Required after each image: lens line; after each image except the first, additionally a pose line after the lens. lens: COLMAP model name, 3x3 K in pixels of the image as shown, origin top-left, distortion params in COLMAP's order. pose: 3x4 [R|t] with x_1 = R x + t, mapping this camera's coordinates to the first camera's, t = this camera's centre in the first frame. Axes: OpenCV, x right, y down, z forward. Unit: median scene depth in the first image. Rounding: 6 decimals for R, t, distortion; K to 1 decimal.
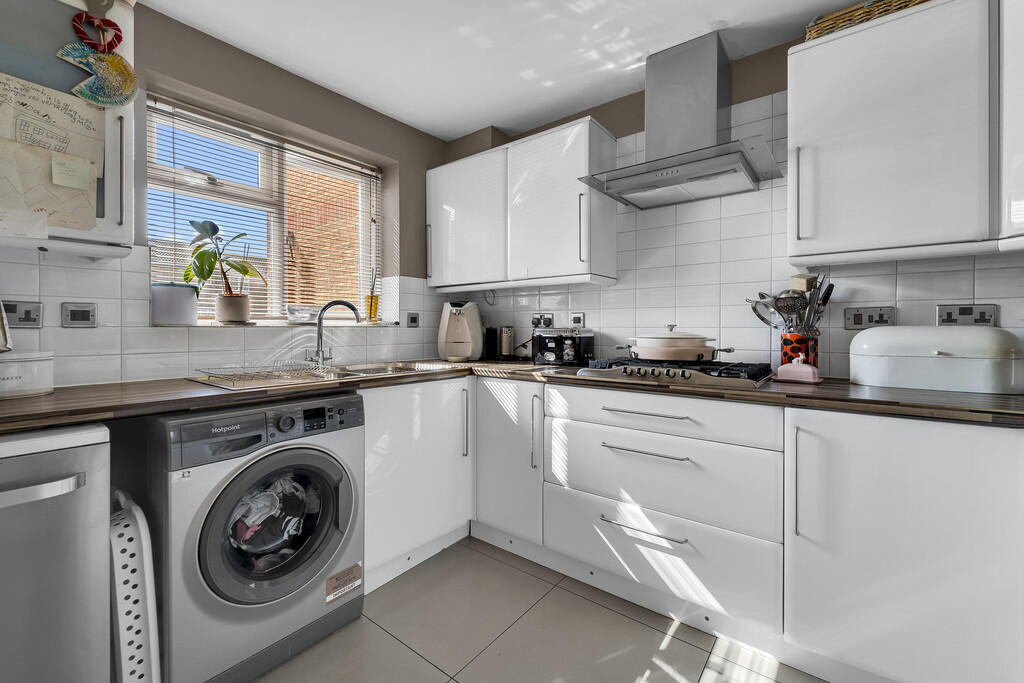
lens RADIAL K [[428.0, 0, 509.4], [0, 428.0, 333.0], [0, 0, 1]] dist [0.003450, 0.000094]
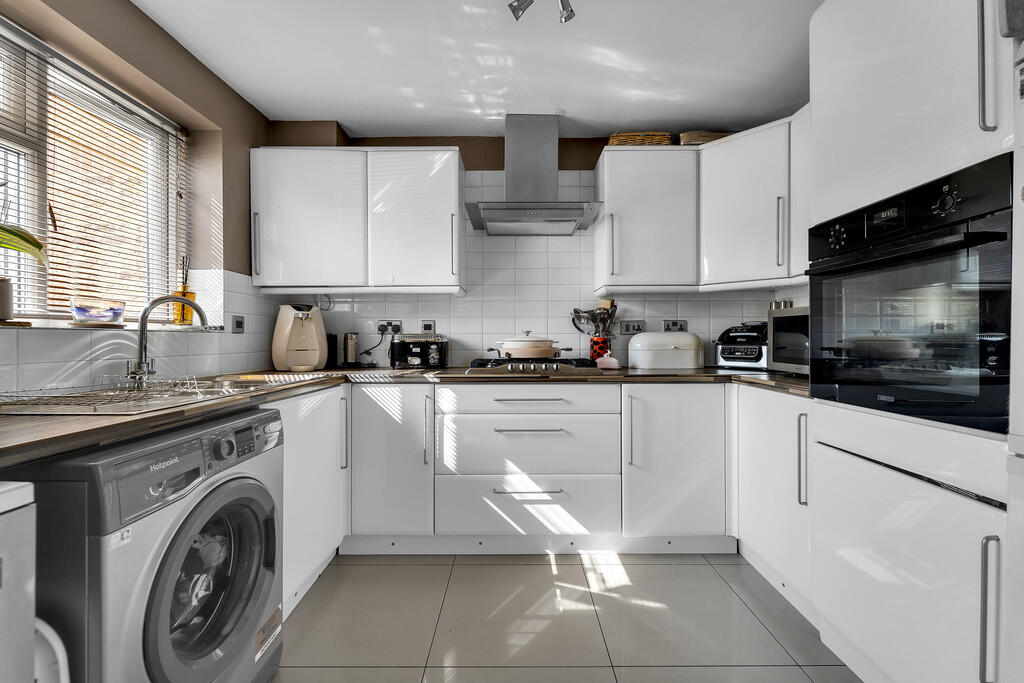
lens RADIAL K [[416.2, 0, 512.0], [0, 416.2, 341.5], [0, 0, 1]] dist [0.010958, 0.000485]
pose [[0.789158, -0.006844, 0.614153, -0.412665], [0.010985, 0.999935, -0.002972, 0.014947], [-0.614093, 0.009092, 0.789182, 0.044734]]
